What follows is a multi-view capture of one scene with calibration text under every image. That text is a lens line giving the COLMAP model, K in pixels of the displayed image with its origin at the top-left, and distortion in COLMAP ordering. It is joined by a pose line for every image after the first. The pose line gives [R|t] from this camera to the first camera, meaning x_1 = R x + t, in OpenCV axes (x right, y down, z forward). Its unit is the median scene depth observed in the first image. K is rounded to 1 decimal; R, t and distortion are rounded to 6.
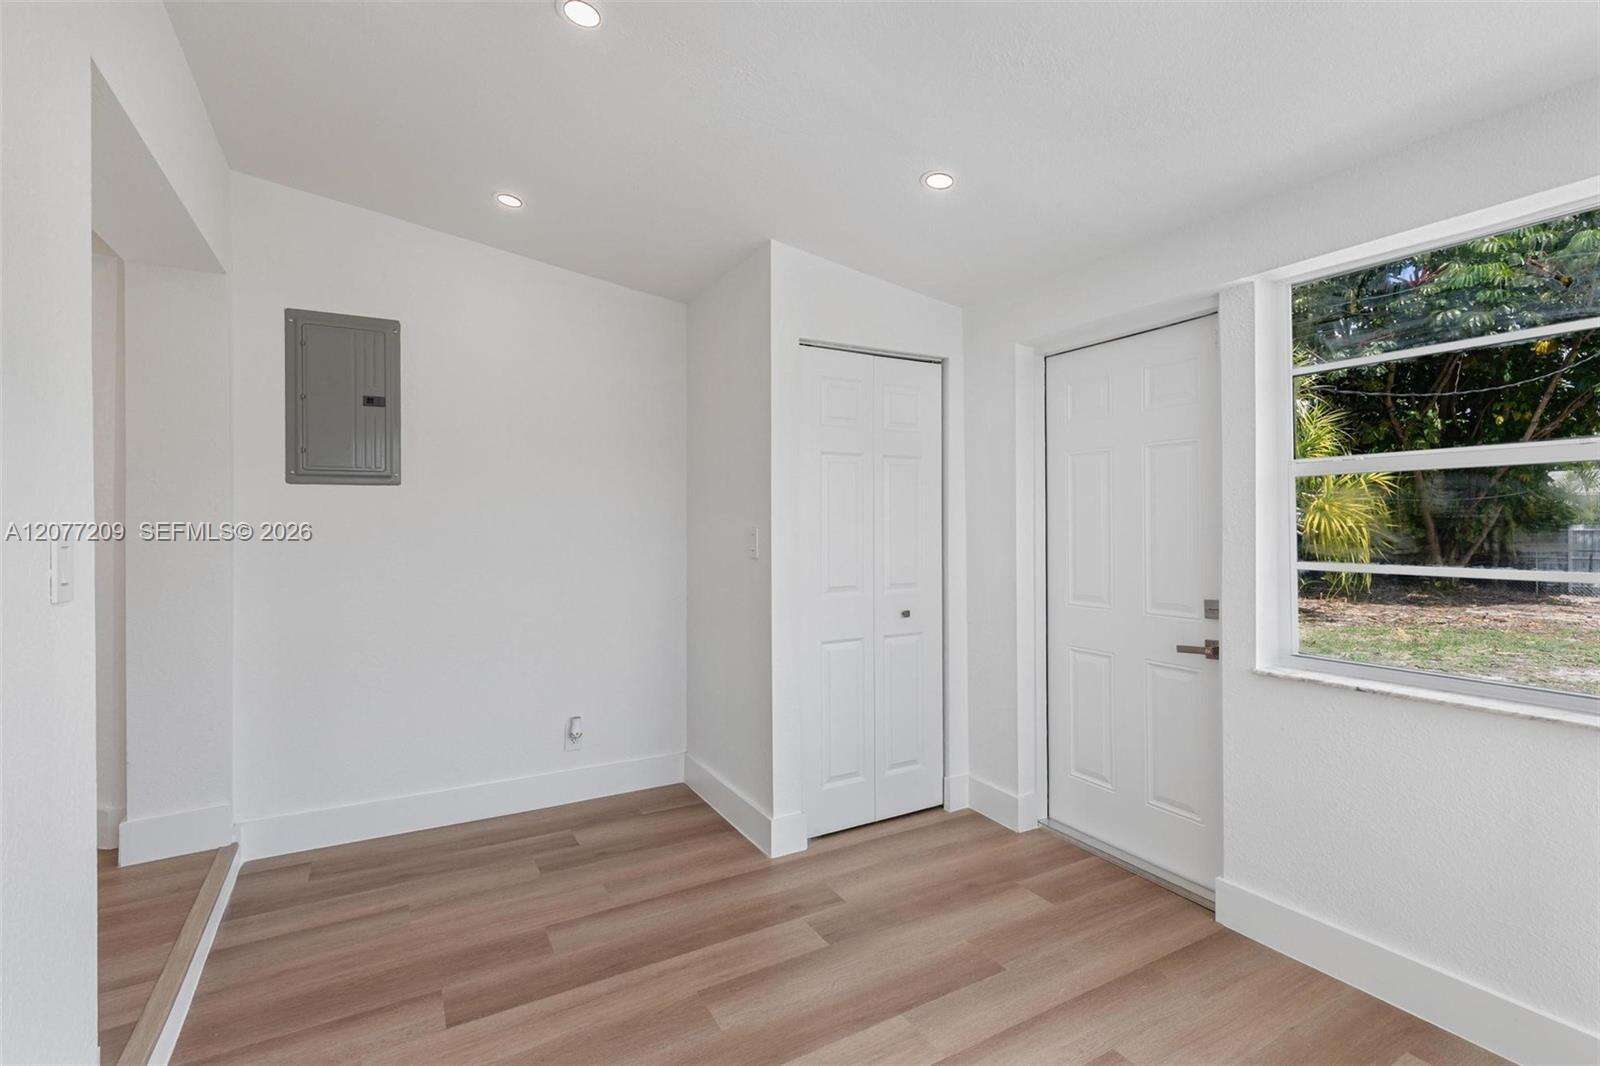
lens RADIAL K [[730.5, 0, 804.6], [0, 730.5, 526.6], [0, 0, 1]] dist [0.005014, -0.000126]
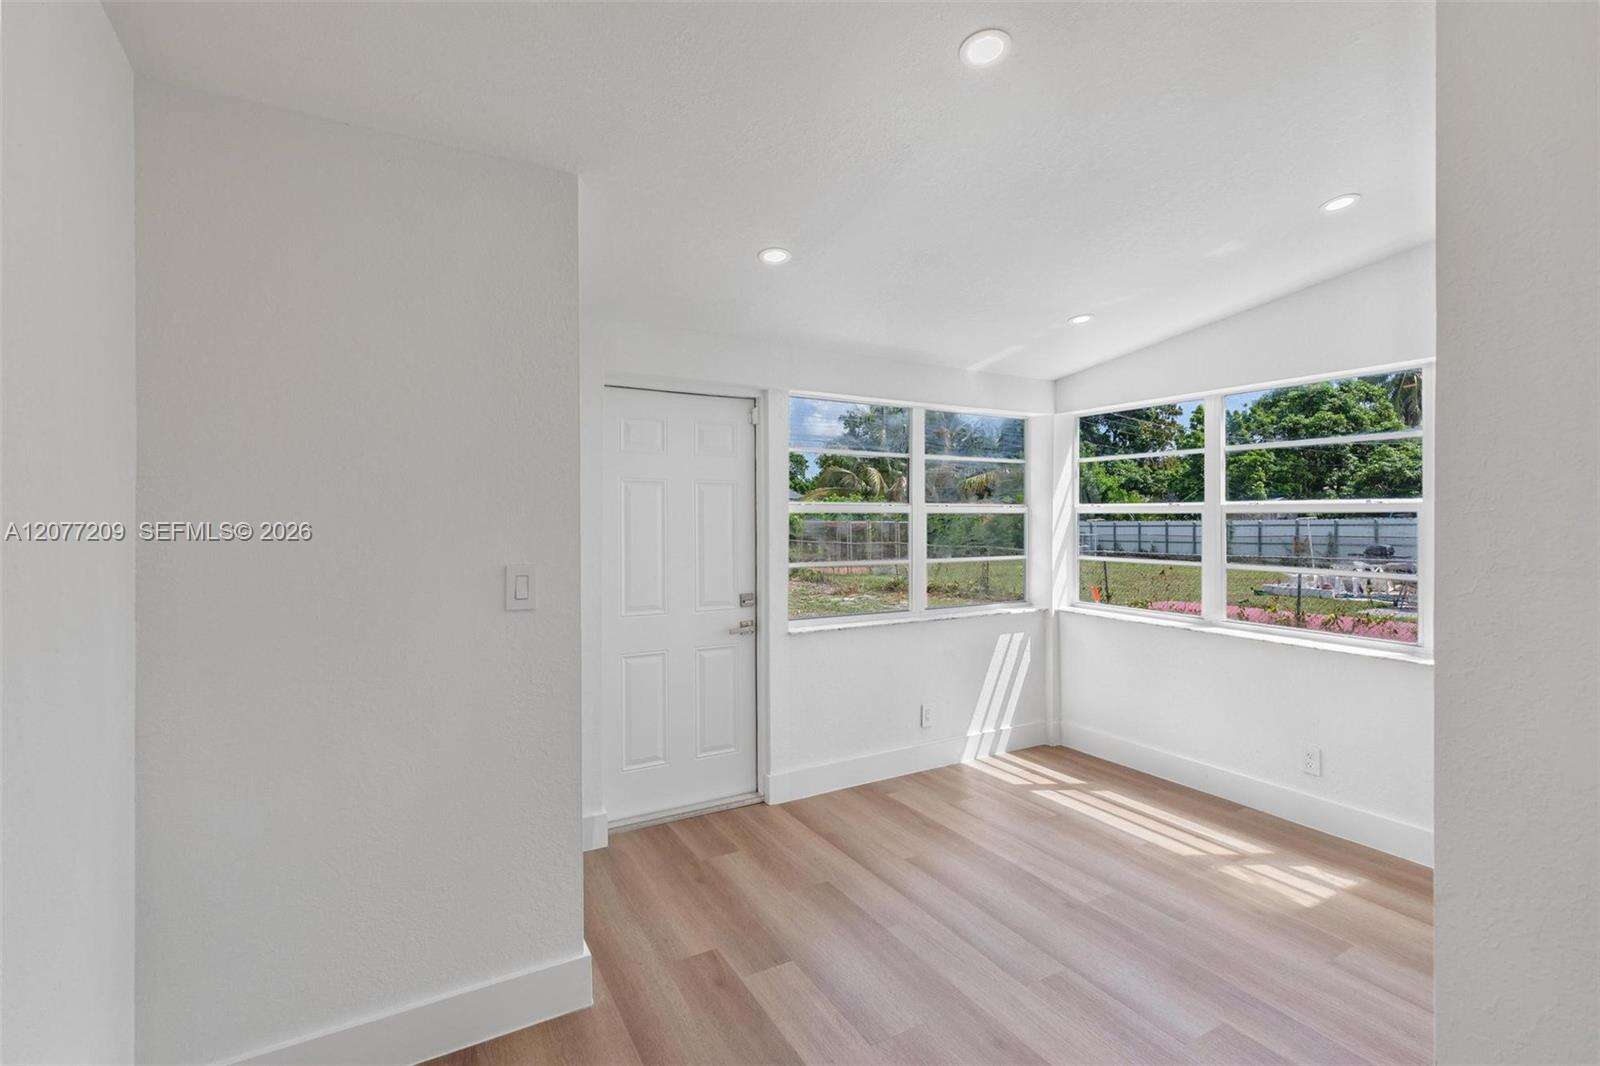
lens RADIAL K [[730.5, 0, 804.6], [0, 730.5, 526.6], [0, 0, 1]] dist [0.005014, -0.000126]
pose [[-0.014839, -0.003593, 0.999883, -0.912885], [0.005706, 0.999977, 0.003678, -0.038424], [-0.999874, 0.005760, -0.014819, 0.919534]]
